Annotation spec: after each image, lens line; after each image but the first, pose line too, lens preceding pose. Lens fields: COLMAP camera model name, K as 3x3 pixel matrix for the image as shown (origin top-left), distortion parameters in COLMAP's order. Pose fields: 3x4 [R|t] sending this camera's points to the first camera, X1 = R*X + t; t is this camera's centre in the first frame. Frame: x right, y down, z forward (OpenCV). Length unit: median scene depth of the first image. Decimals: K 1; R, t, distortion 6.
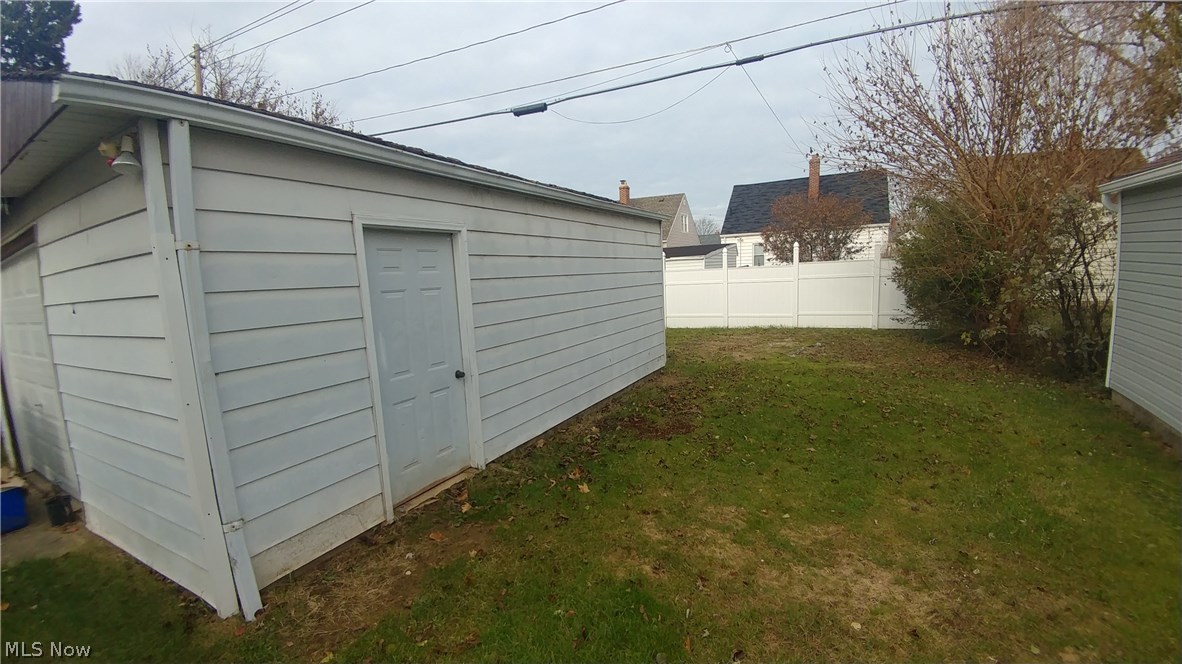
lens RADIAL K [[482.7, 0, 595.0], [0, 482.7, 339.1], [0, 0, 1]] dist [-0.019611, -0.000112]
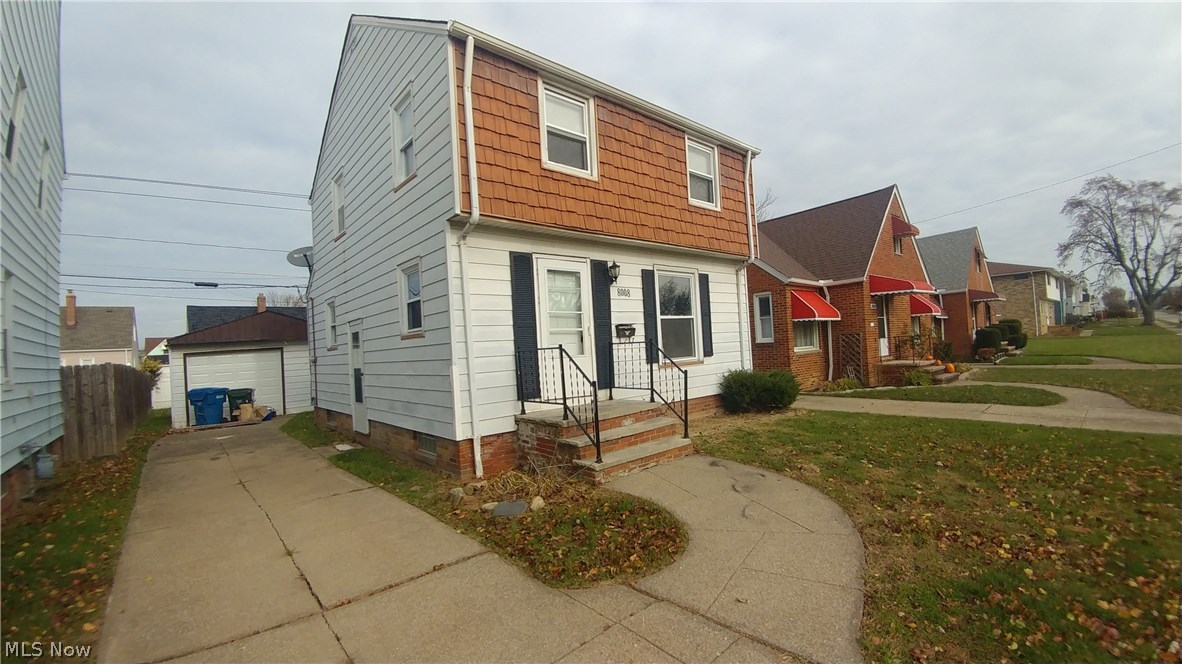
lens RADIAL K [[482.7, 0, 595.0], [0, 482.7, 339.1], [0, 0, 1]] dist [-0.019611, -0.000112]
pose [[0.361493, 0.046799, 0.931200, -1.383707], [0.163891, 0.980000, -0.112874, 0.226747], [-0.917858, 0.193419, 0.346593, -1.105572]]
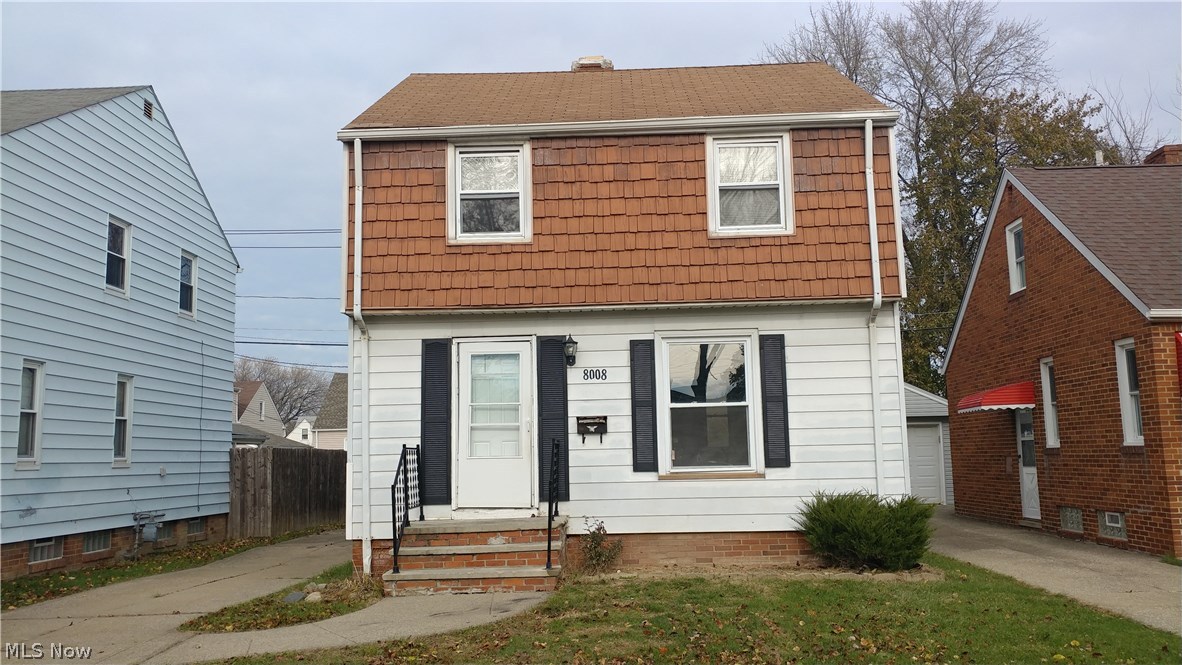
lens RADIAL K [[949.2, 0, 591.0], [0, 949.2, 332.5], [0, 0, 1]] dist [0.099423, -0.206924]
pose [[0.895916, 0.088147, 0.435390, -1.169255], [0.036945, 0.961935, -0.270771, 0.329223], [-0.442685, 0.258674, 0.858556, -1.845802]]
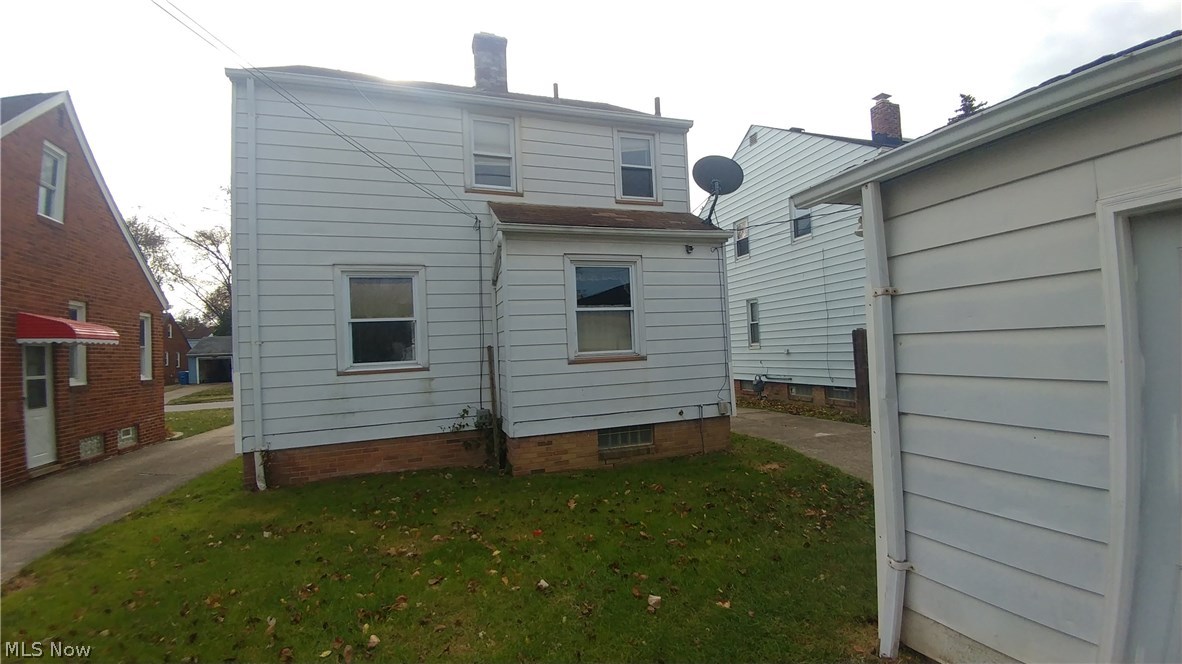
lens RADIAL K [[482.7, 0, 595.0], [0, 482.7, 339.1], [0, 0, 1]] dist [-0.019611, -0.000112]
pose [[-0.672248, 0.064737, -0.737490, 0.076391], [-0.018693, 0.994368, 0.104324, -0.035873], [0.740090, 0.083917, -0.667252, 0.233985]]
